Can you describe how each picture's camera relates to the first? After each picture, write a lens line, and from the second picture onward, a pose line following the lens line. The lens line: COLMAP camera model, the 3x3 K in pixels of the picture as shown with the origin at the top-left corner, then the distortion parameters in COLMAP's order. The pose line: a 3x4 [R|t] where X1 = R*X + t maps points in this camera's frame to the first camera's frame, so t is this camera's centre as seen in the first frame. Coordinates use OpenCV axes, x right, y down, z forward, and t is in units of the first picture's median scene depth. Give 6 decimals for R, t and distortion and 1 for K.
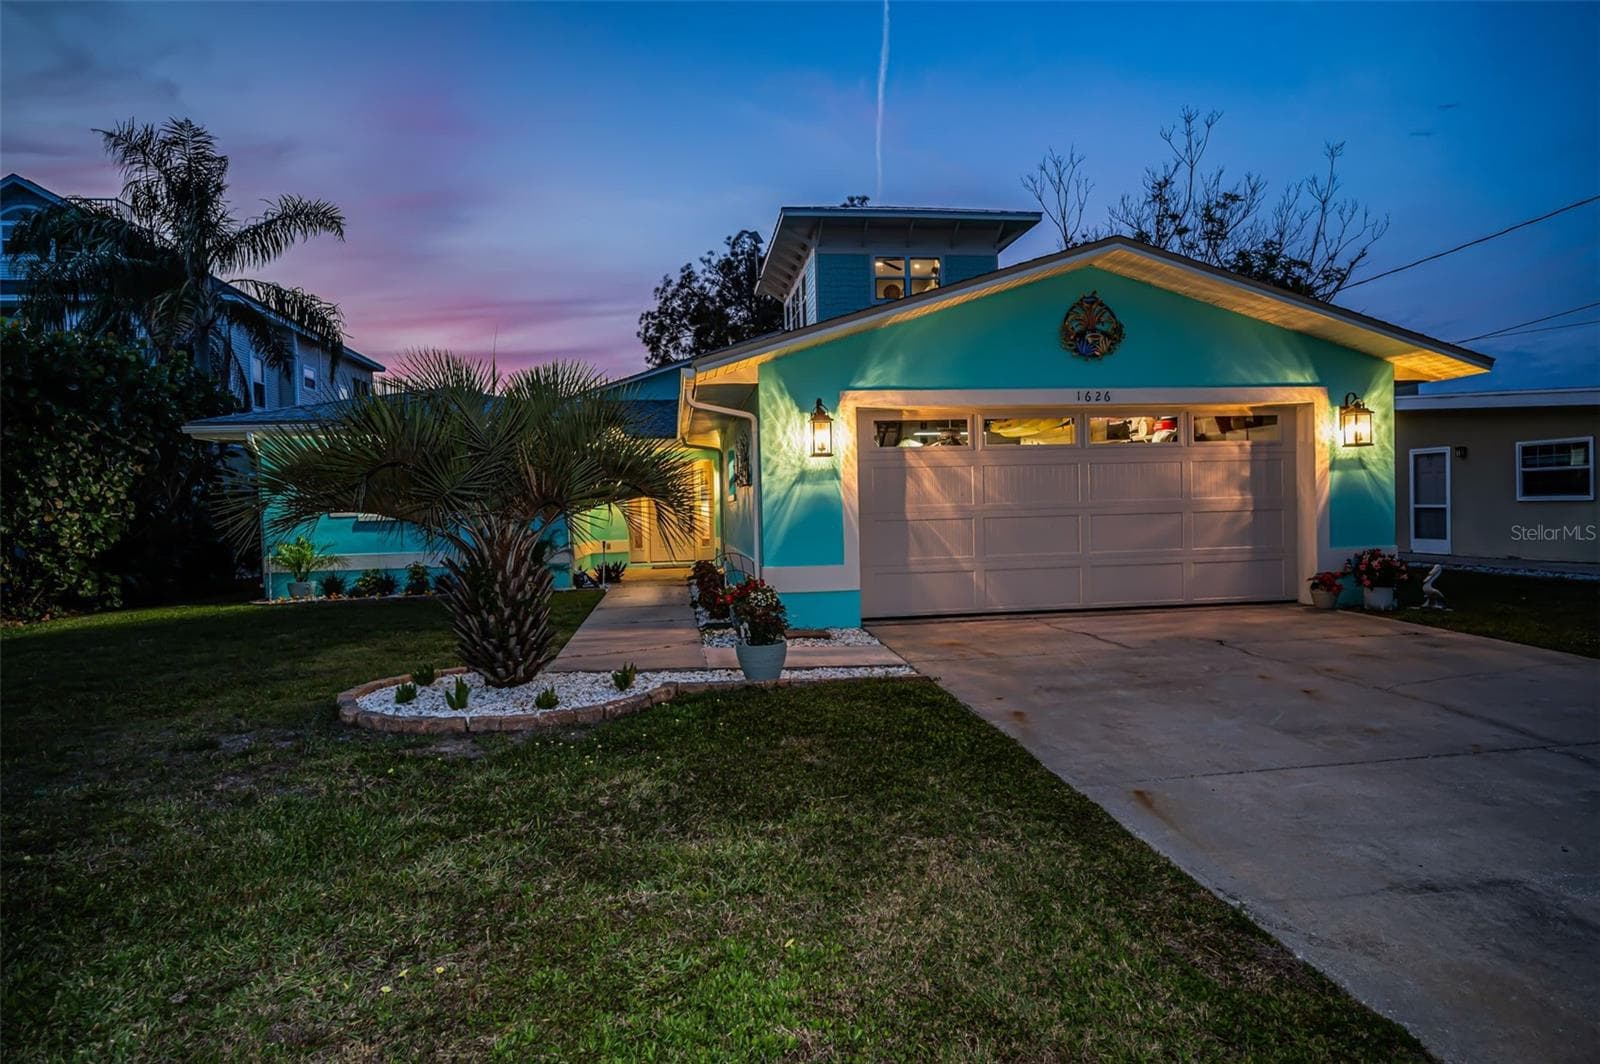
lens RADIAL K [[924.1, 0, 831.2], [0, 924.1, 533.4], [0, 0, 1]] dist [0.019212, 0.000417]
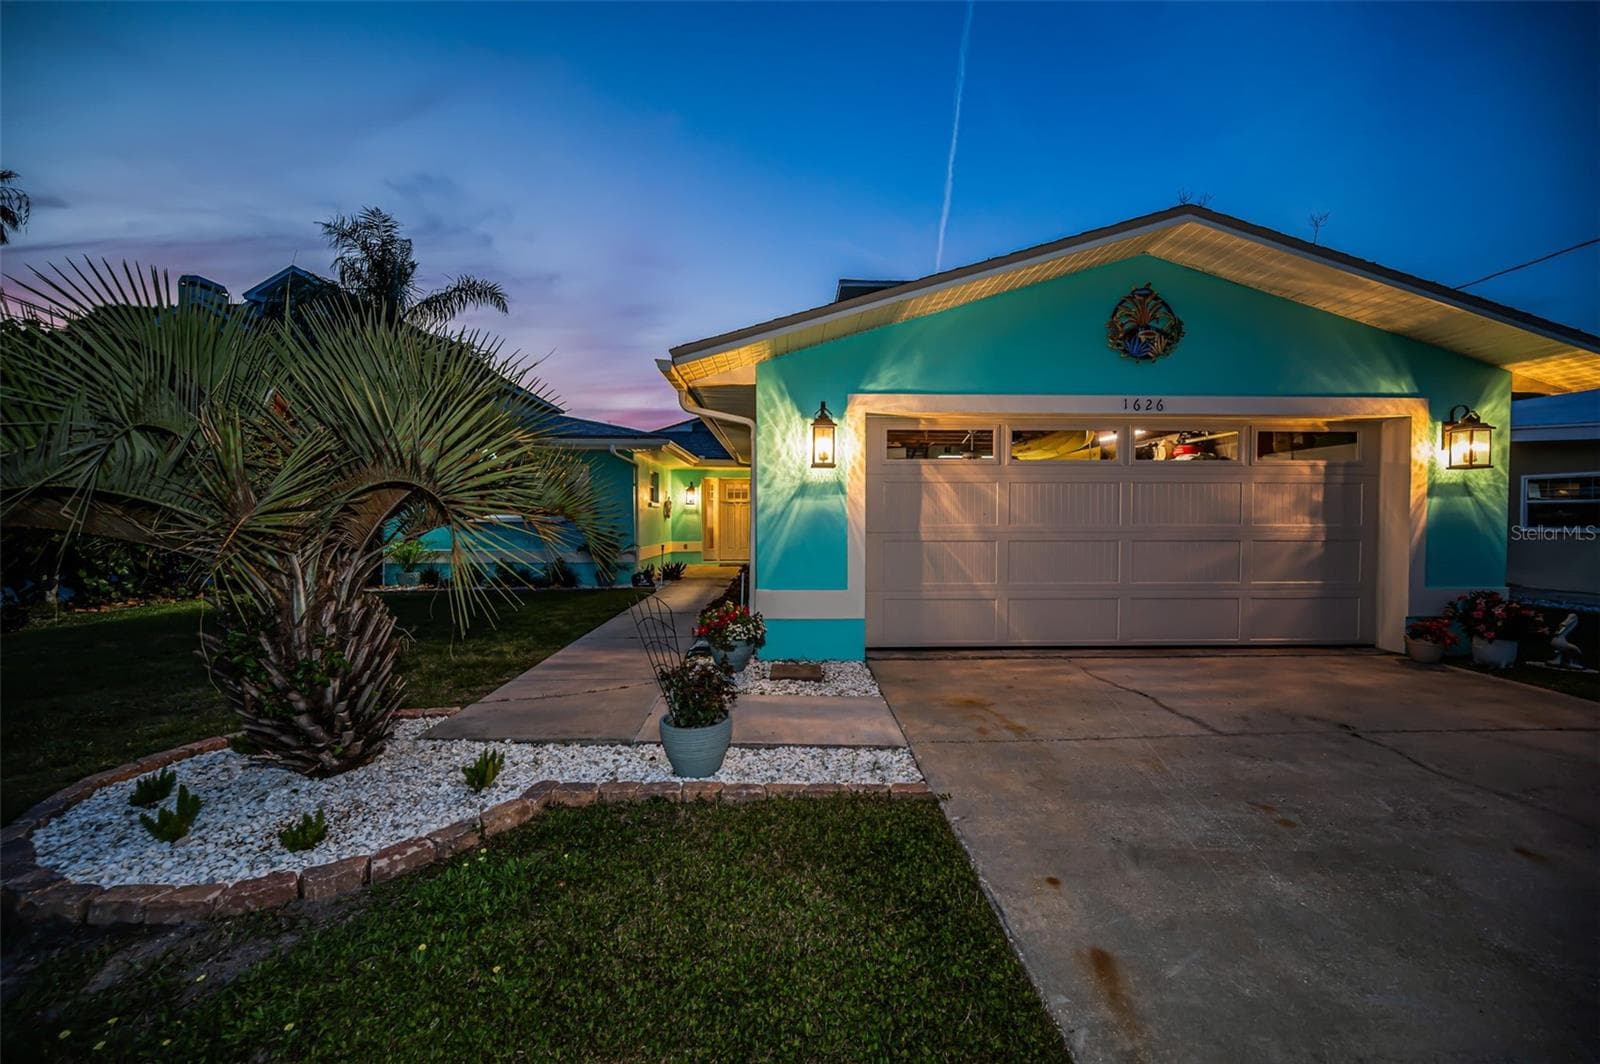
lens RADIAL K [[629.6, 0, 809.3], [0, 629.6, 534.0], [0, 0, 1]] dist [0.001238, 0.000170]
pose [[0.992603, 0.029036, -0.117879, 0.044407], [-0.028993, 0.999577, 0.002087, -0.018722], [0.117890, 0.001346, 0.993026, 0.367845]]
